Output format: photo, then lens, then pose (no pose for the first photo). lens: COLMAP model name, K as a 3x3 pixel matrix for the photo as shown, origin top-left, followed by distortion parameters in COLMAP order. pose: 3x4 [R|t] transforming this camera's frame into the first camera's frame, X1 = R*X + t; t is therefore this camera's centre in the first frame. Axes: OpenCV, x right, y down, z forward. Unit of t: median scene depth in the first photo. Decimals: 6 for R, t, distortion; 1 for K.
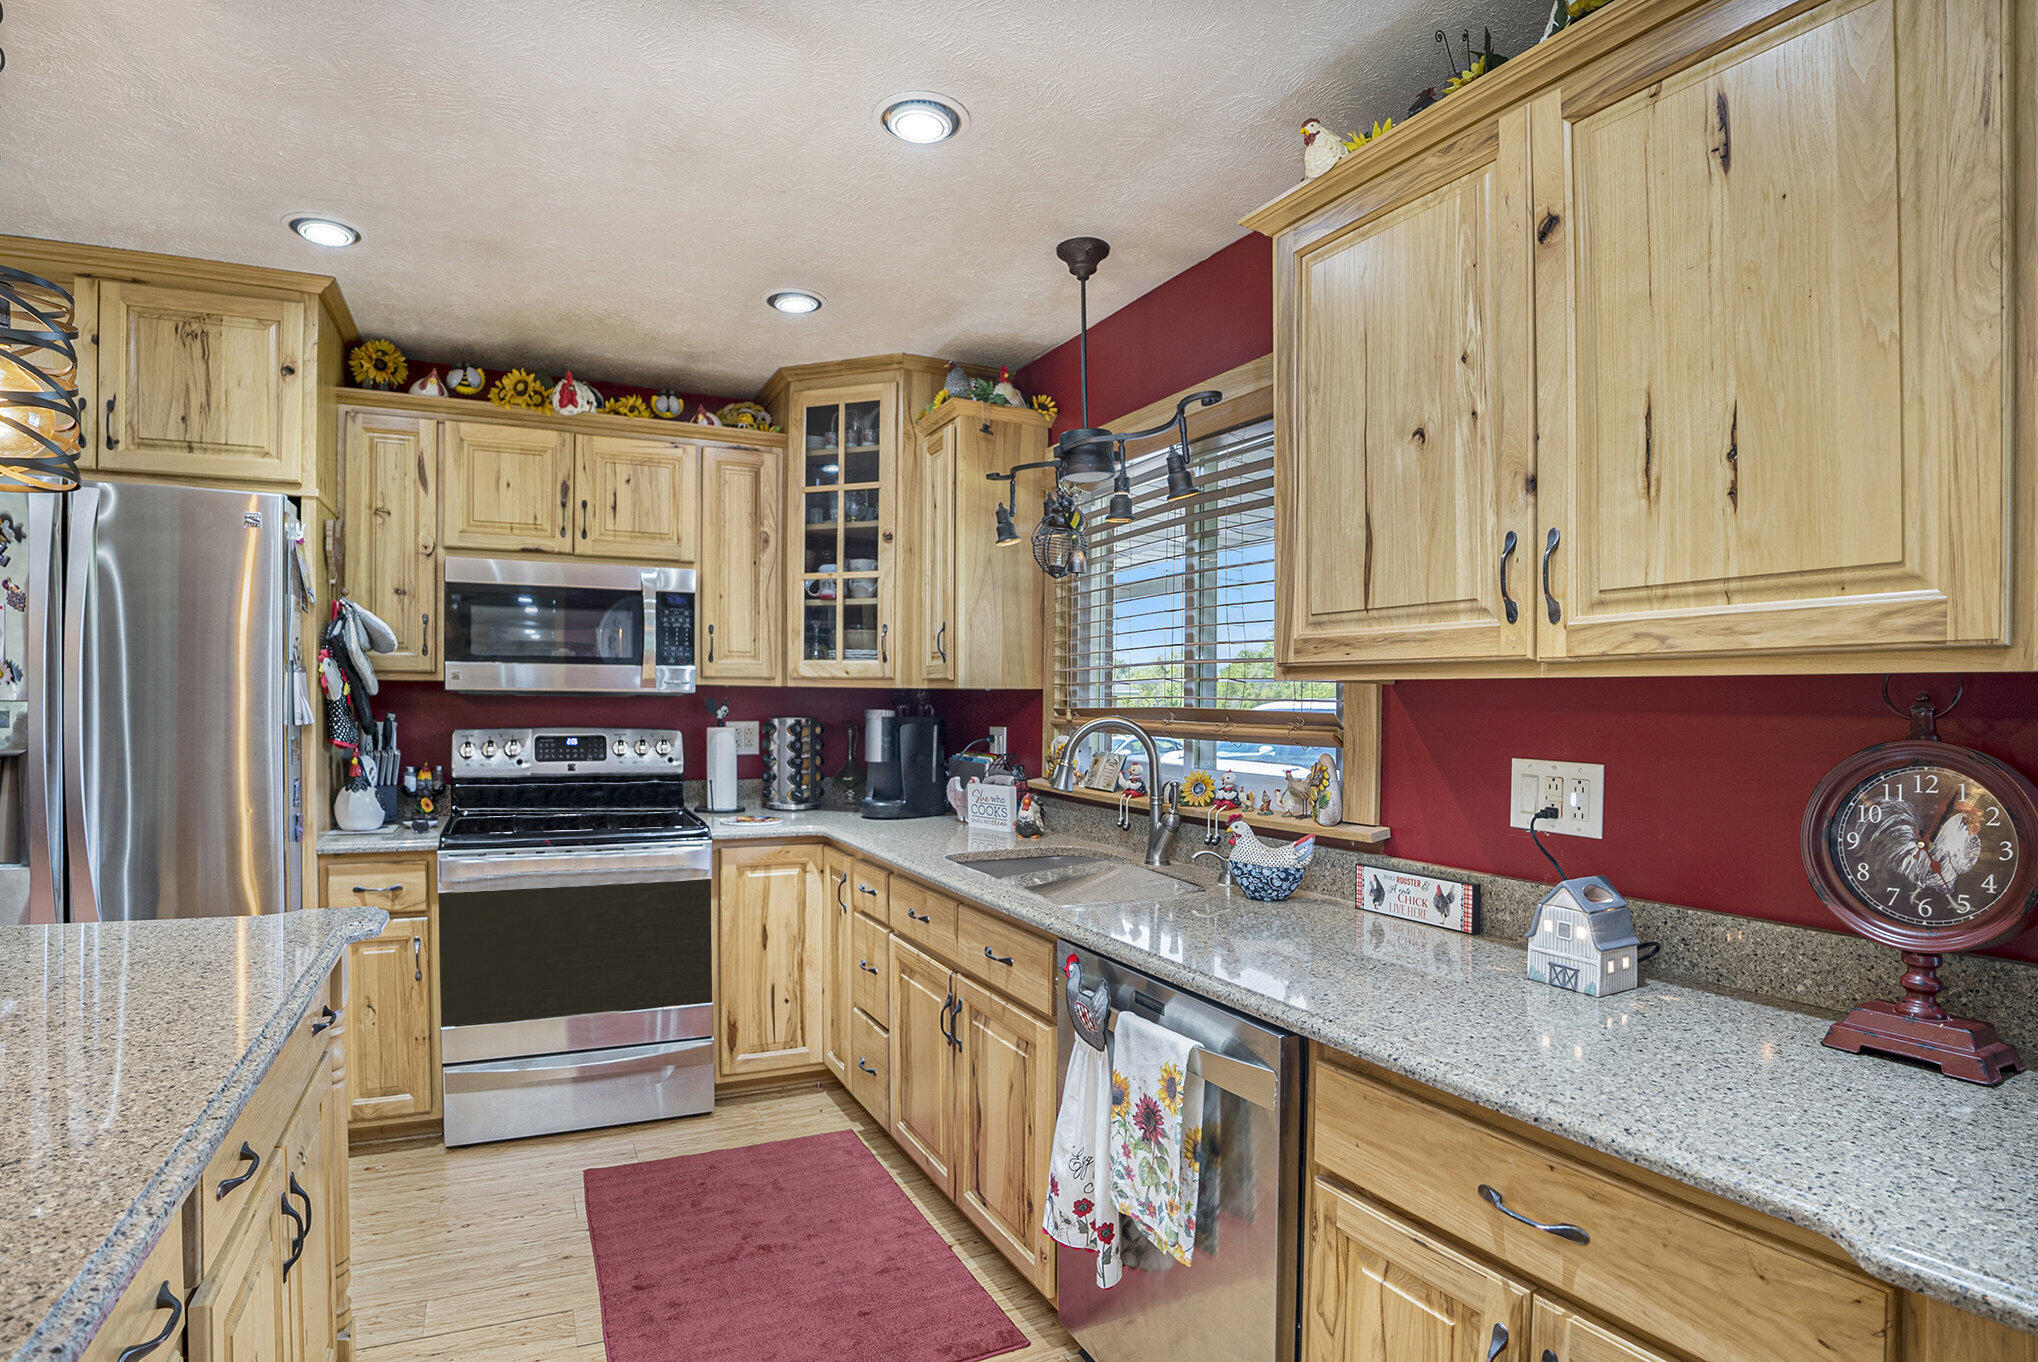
lens RADIAL K [[986.7, 0, 1052.5], [0, 986.7, 680.3], [0, 0, 1]] dist [-0.085820, 0.000114]
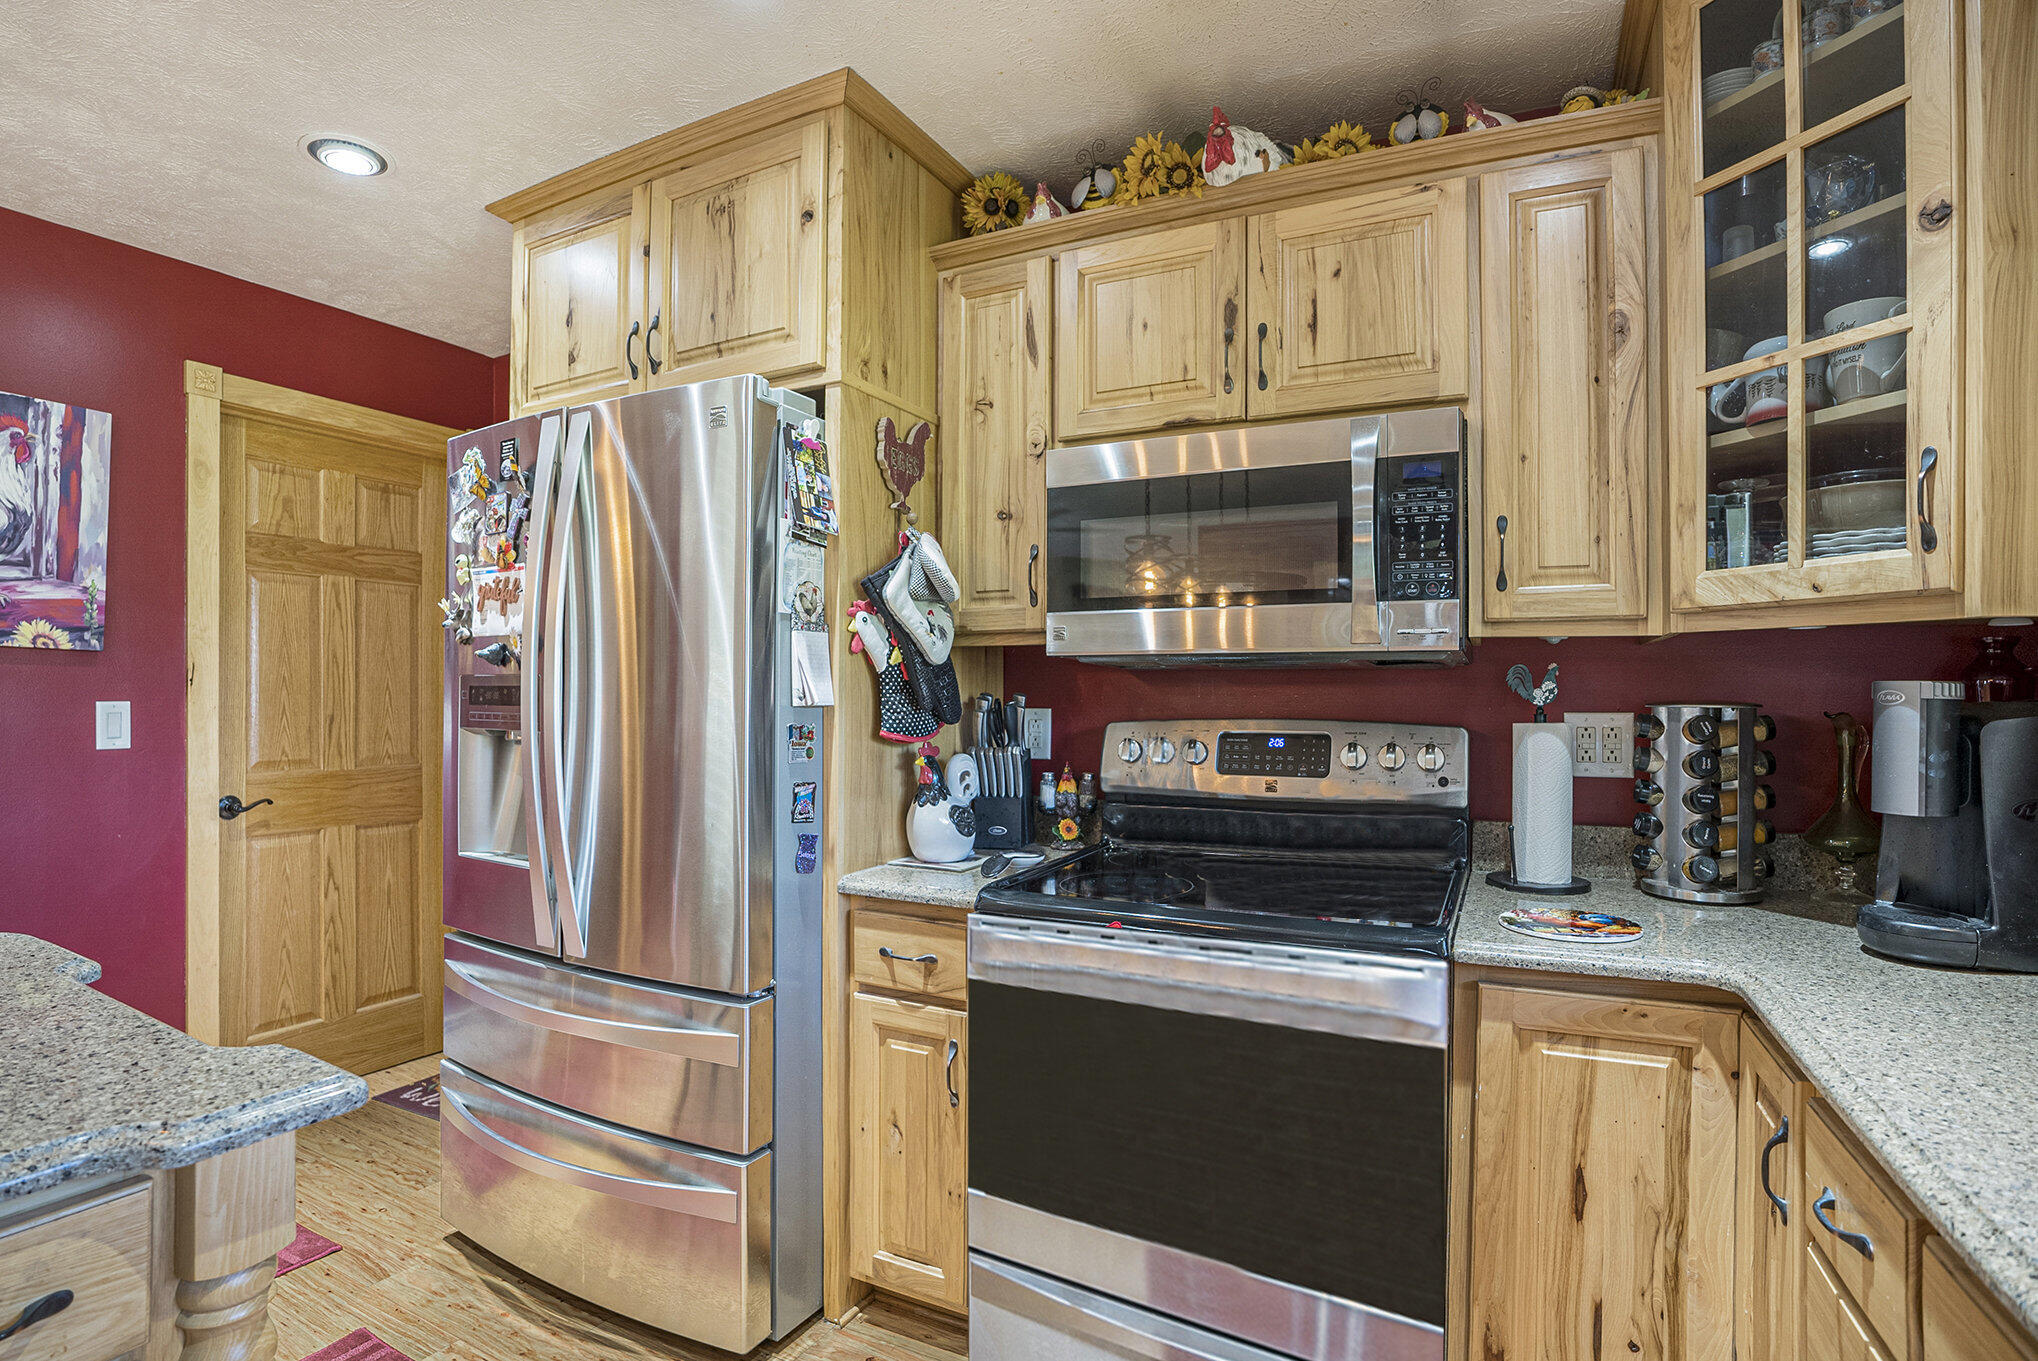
lens RADIAL K [[1027.0, 0, 1019.2], [0, 1027.0, 707.3], [0, 0, 1]] dist [-0.068980, 0.000862]
pose [[0.557446, 0.003851, -0.830204, -0.063641], [0.017812, 0.999704, 0.016597, 0.029386], [0.830022, -0.024039, 0.557212, 0.536812]]
